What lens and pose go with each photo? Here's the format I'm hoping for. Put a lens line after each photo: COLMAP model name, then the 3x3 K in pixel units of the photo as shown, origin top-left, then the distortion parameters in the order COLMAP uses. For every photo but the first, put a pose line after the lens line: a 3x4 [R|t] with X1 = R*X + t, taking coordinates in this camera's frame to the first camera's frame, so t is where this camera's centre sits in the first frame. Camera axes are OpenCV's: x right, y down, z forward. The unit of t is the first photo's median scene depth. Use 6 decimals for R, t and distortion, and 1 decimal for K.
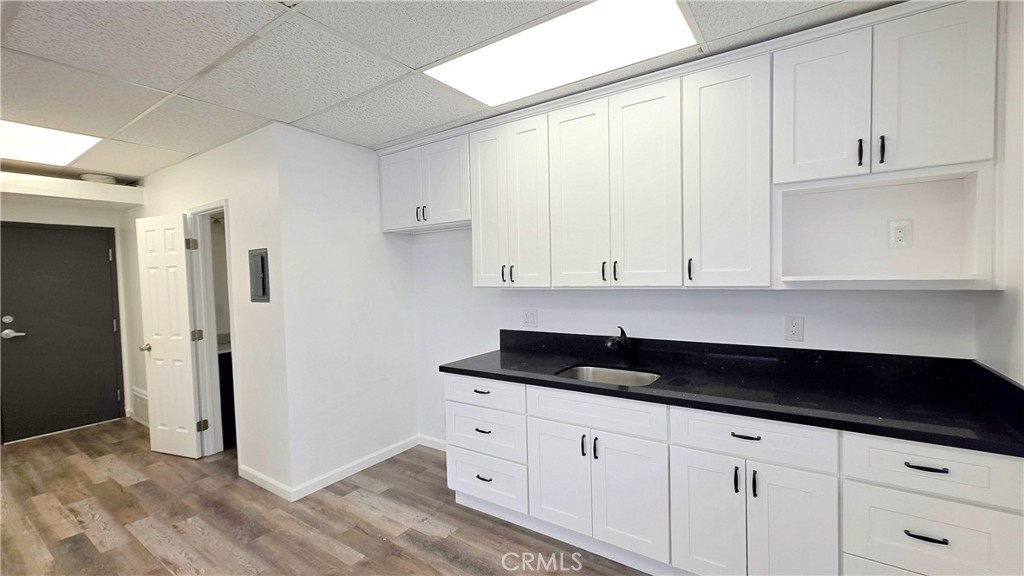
lens RADIAL K [[416.0, 0, 515.3], [0, 416.0, 289.9], [0, 0, 1]] dist [0.001891, -0.000375]
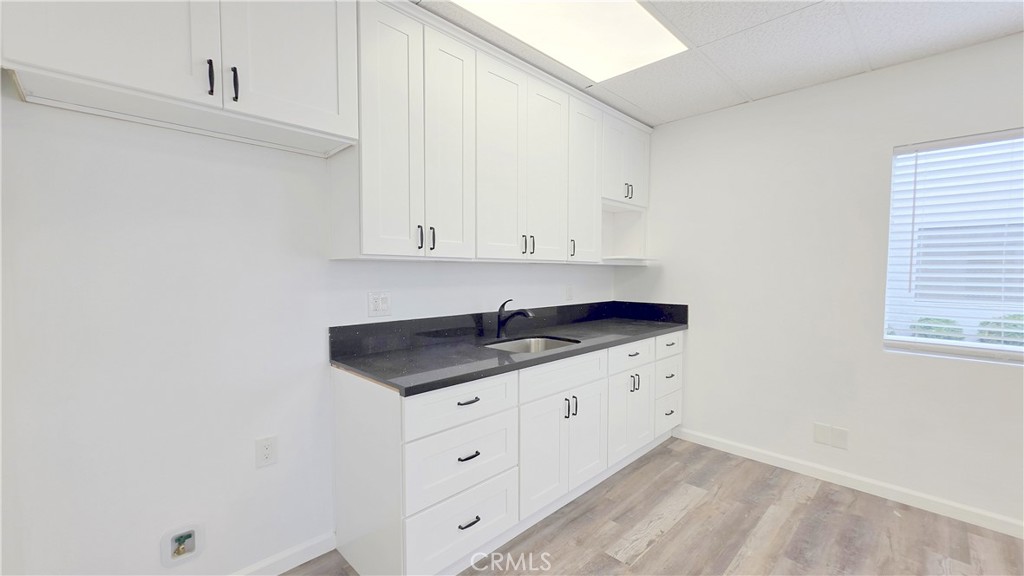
lens RADIAL K [[416.0, 0, 513.7], [0, 416.0, 293.1], [0, 0, 1]] dist [0.001891, -0.000375]
pose [[0.199603, -0.028857, 0.979452, -0.794836], [0.027292, 0.999342, 0.023881, 0.049626], [-0.979497, 0.021964, 0.200260, 0.827967]]
